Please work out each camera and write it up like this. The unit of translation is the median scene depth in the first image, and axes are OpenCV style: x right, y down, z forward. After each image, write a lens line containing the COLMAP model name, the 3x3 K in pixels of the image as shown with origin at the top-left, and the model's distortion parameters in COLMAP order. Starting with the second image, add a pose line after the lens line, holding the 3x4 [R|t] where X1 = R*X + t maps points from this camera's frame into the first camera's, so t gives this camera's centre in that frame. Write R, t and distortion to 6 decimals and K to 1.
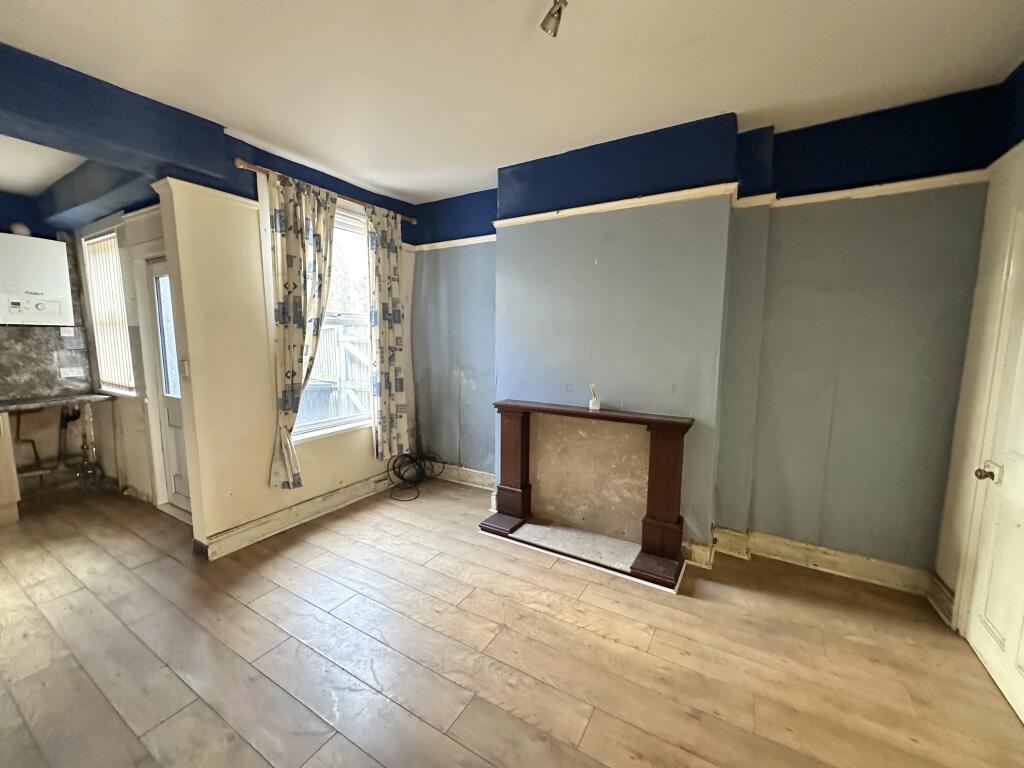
lens RADIAL K [[410.1, 0, 511.5], [0, 410.1, 384.4], [0, 0, 1]] dist [-0.003495, 0.000187]
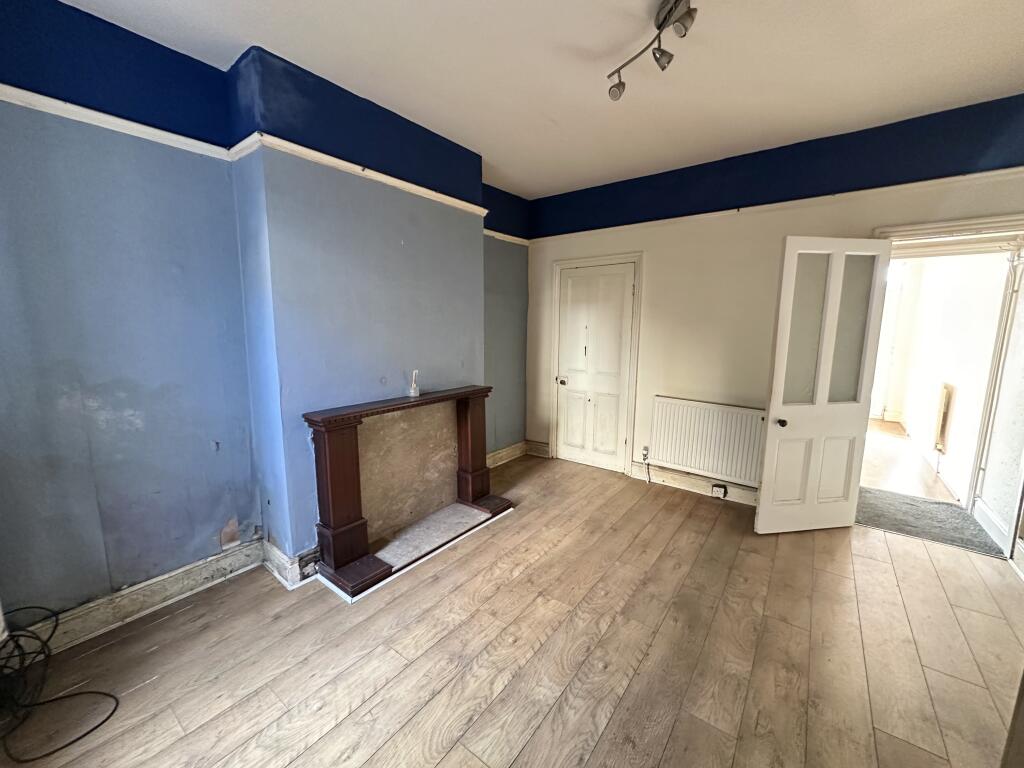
lens RADIAL K [[410.1, 0, 511.5], [0, 410.1, 384.4], [0, 0, 1]] dist [-0.003495, 0.000187]
pose [[0.109257, -0.153620, 0.982071, -1.124863], [0.114417, 0.983362, 0.141093, -0.121894], [-0.987407, 0.096950, 0.125016, 1.003472]]
